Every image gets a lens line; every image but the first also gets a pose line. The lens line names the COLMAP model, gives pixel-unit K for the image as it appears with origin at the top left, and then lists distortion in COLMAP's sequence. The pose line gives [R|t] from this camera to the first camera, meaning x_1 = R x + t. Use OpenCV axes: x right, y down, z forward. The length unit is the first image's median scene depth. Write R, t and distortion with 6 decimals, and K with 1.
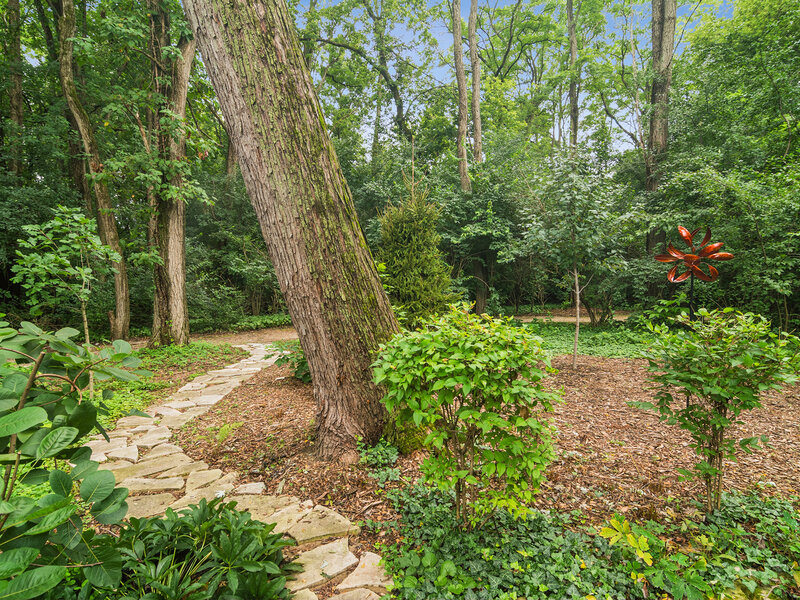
lens RADIAL K [[483.0, 0, 397.0], [0, 483.0, 298.1], [0, 0, 1]] dist [0.000191, 0.001980]
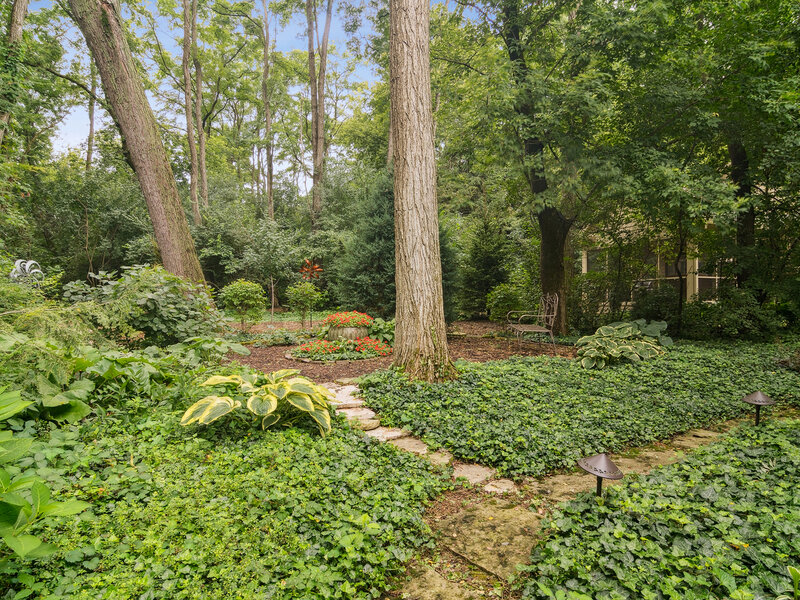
lens RADIAL K [[483.0, 0, 397.7], [0, 483.0, 301.8], [0, 0, 1]] dist [0.000191, 0.001980]
pose [[0.823943, -0.011459, 0.566557, -0.223148], [0.024974, 0.999558, -0.016102, 0.061254], [-0.566122, 0.027416, 0.823865, -0.629114]]
